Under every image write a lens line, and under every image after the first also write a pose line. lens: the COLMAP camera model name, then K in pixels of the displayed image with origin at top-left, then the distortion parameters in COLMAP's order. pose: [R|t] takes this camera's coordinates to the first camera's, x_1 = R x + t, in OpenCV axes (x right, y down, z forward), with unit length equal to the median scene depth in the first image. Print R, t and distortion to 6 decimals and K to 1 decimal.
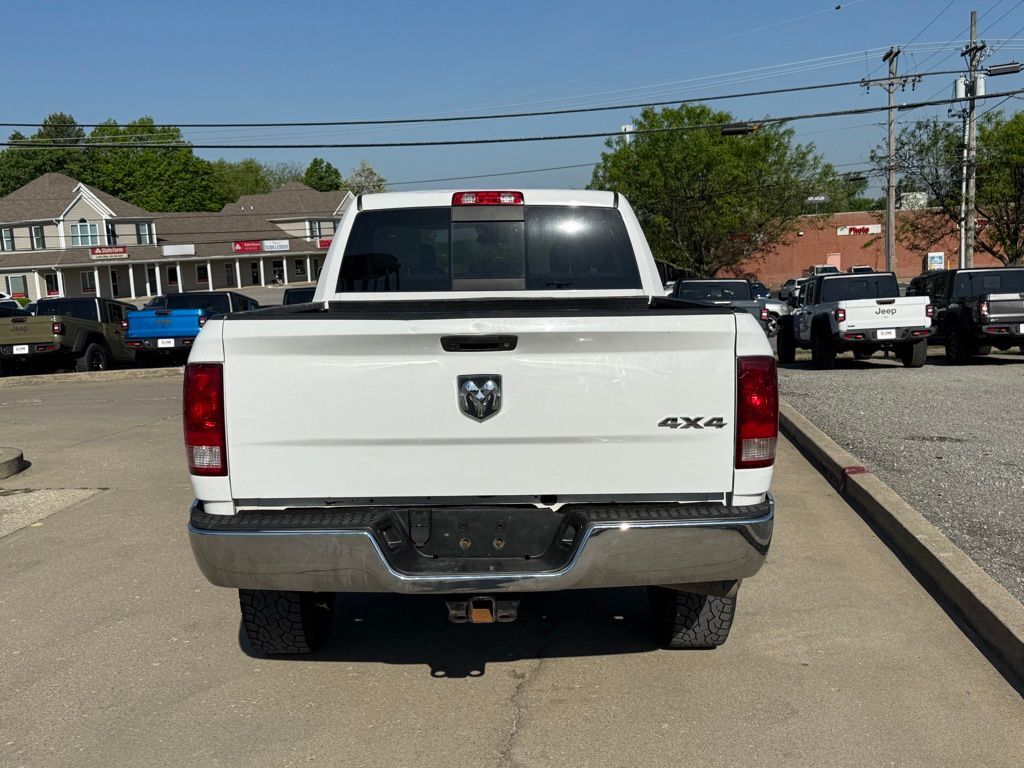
lens RADIAL K [[1017.0, 0, 513.5], [0, 1017.0, 377.1], [0, 0, 1]] dist [0.055730, 0.000000]
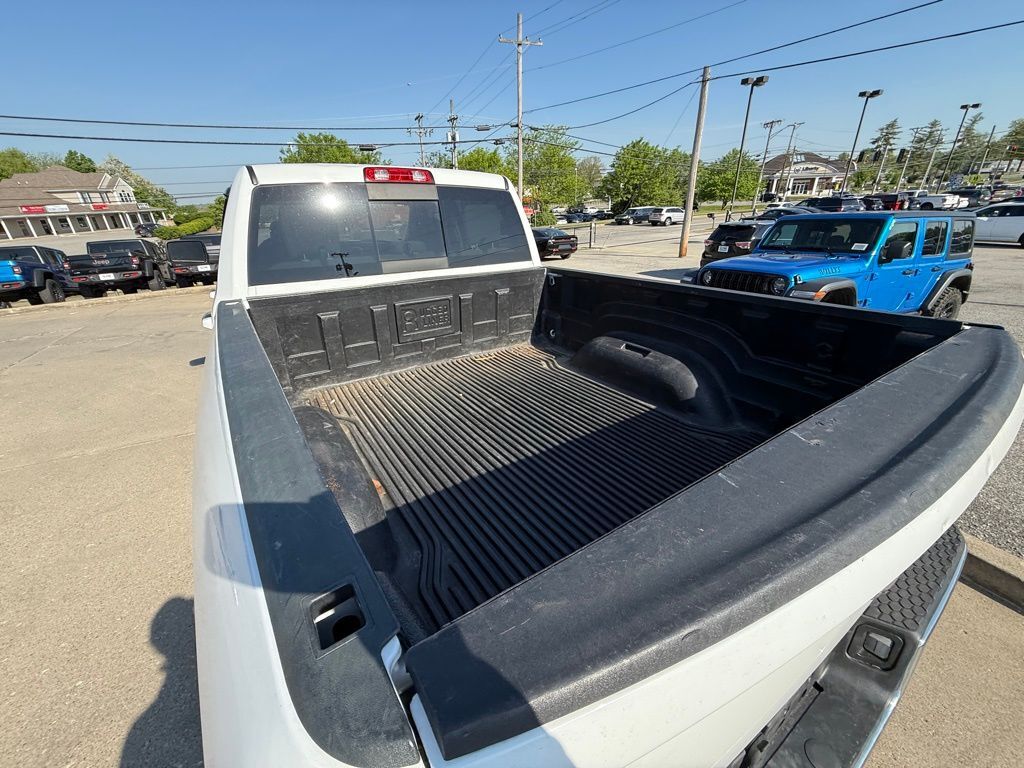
lens RADIAL K [[408.0, 0, 511.1], [0, 408.0, 384.2], [0, 0, 1]] dist [0.001462, -0.000880]
pose [[0.841201, -0.209865, 0.498335, -0.175980], [0.065553, 0.954392, 0.291271, -0.088902], [-0.536734, -0.212350, 0.816593, 0.566611]]
